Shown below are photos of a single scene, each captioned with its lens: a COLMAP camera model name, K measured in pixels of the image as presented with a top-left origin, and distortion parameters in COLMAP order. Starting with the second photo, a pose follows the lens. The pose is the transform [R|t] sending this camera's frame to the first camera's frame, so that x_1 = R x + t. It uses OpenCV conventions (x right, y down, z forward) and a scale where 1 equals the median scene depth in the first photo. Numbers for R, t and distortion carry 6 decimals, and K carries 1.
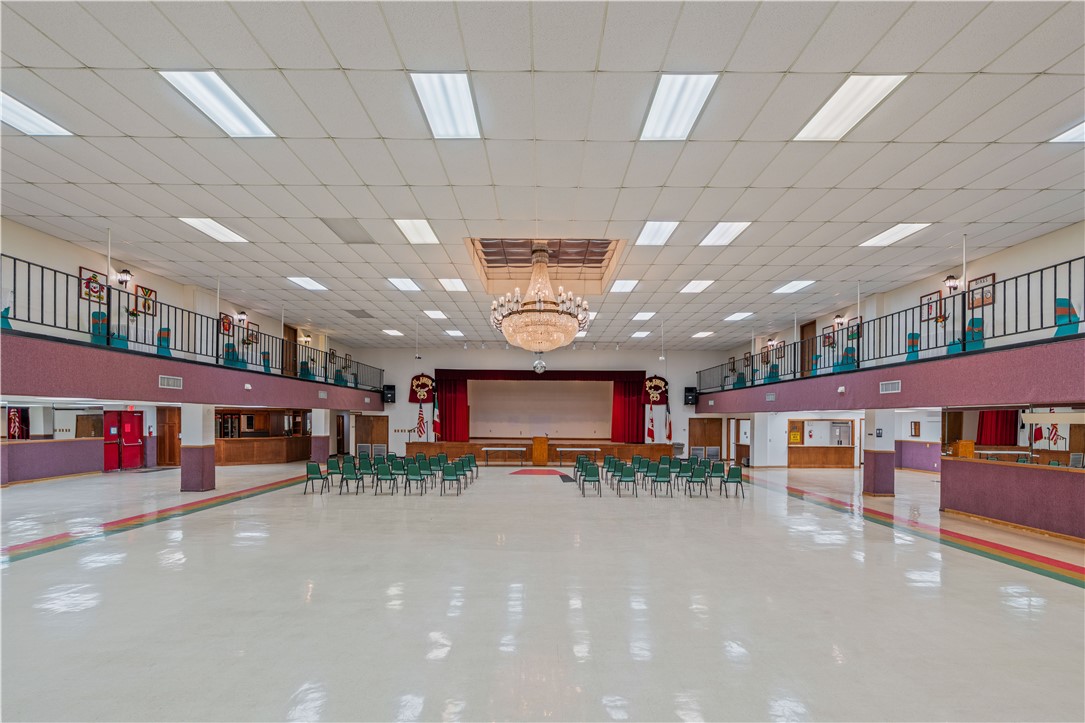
lens RADIAL K [[507.7, 0, 546.4], [0, 507.7, 414.3], [0, 0, 1]] dist [-0.007509, 0.004989]
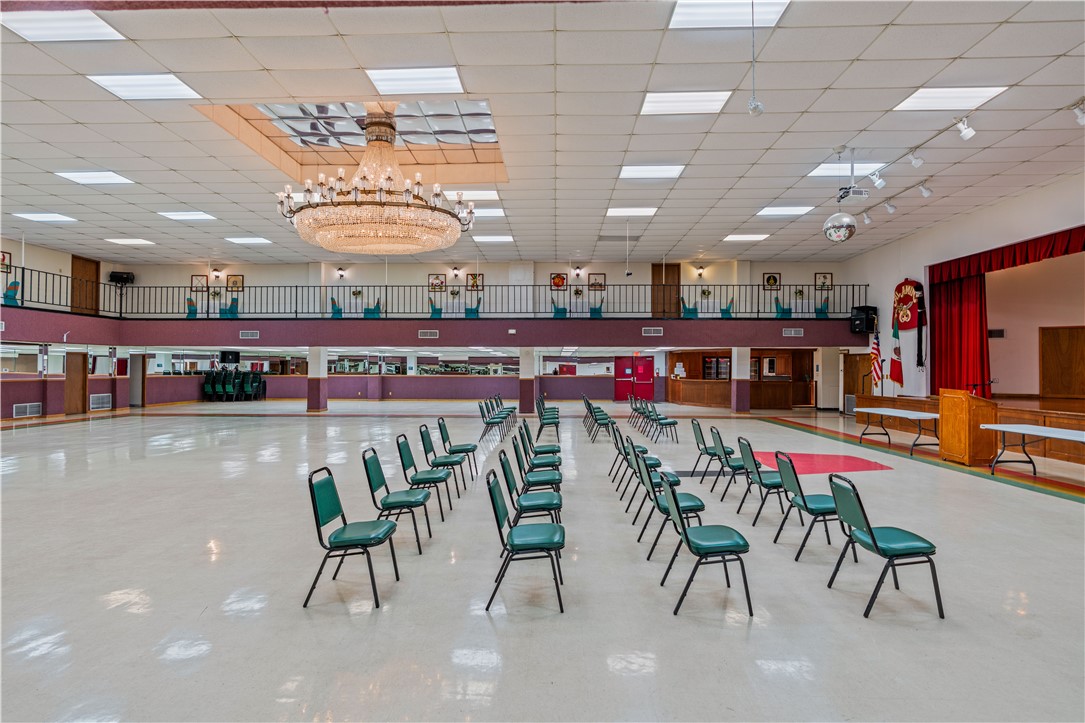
lens RADIAL K [[507.7, 0, 546.0], [0, 507.7, 367.6], [0, 0, 1]] dist [-0.007509, 0.004989]
pose [[-0.037771, -0.009549, -0.999241, 0.344064], [0.006325, 0.999932, -0.009794, 0.024524], [0.999266, -0.006691, -0.037708, 0.584402]]
